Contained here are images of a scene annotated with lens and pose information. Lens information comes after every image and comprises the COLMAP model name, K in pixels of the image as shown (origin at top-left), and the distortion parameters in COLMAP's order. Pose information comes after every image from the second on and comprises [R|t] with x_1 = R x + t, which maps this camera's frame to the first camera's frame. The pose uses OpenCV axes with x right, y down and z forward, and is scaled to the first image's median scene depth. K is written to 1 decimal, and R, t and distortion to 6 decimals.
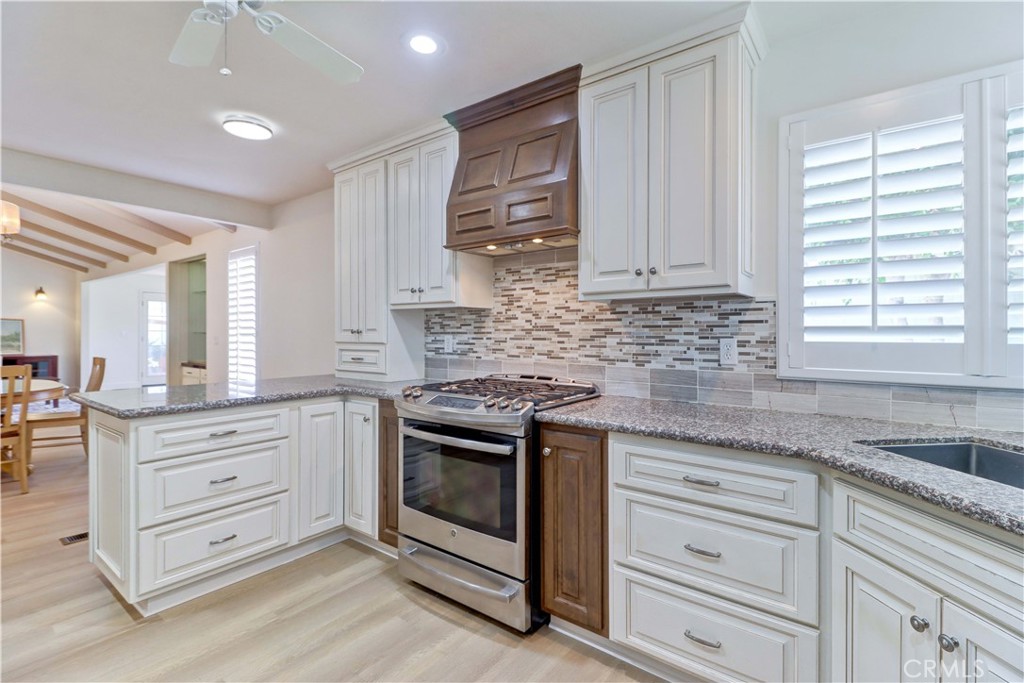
lens RADIAL K [[472.7, 0, 518.3], [0, 472.7, 330.7], [0, 0, 1]] dist [0.023162, -0.014932]
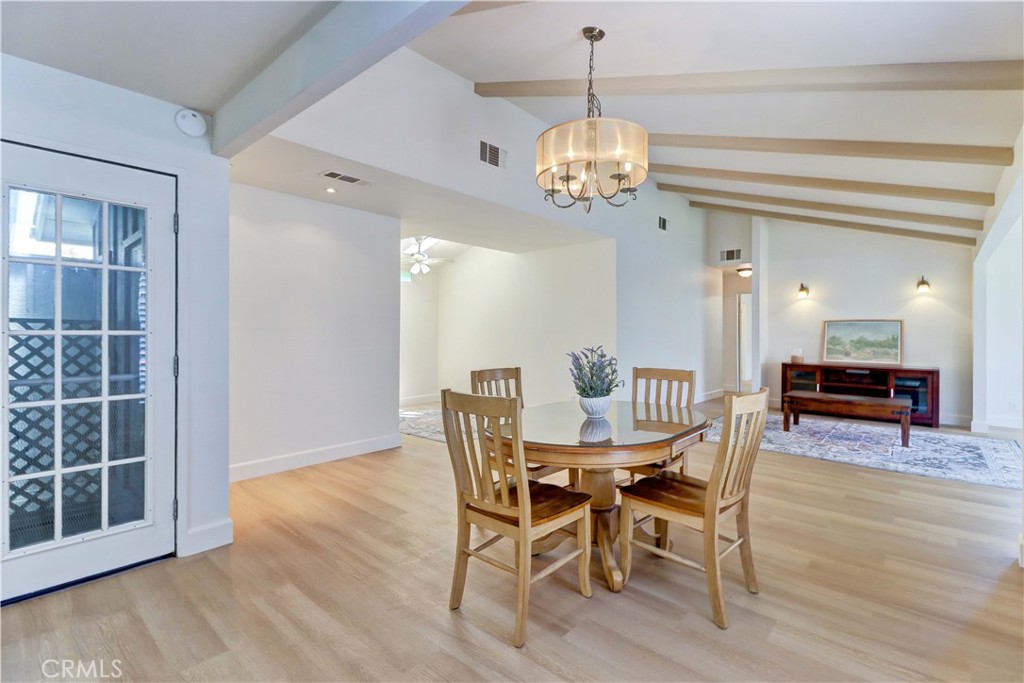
lens RADIAL K [[472.7, 0, 518.3], [0, 472.7, 330.7], [0, 0, 1]] dist [0.023162, -0.014932]
pose [[-0.079312, -0.005864, -0.996833, -0.207723], [-0.005171, 0.999972, -0.005471, 0.001203], [0.996836, 0.004721, -0.079340, 0.429001]]
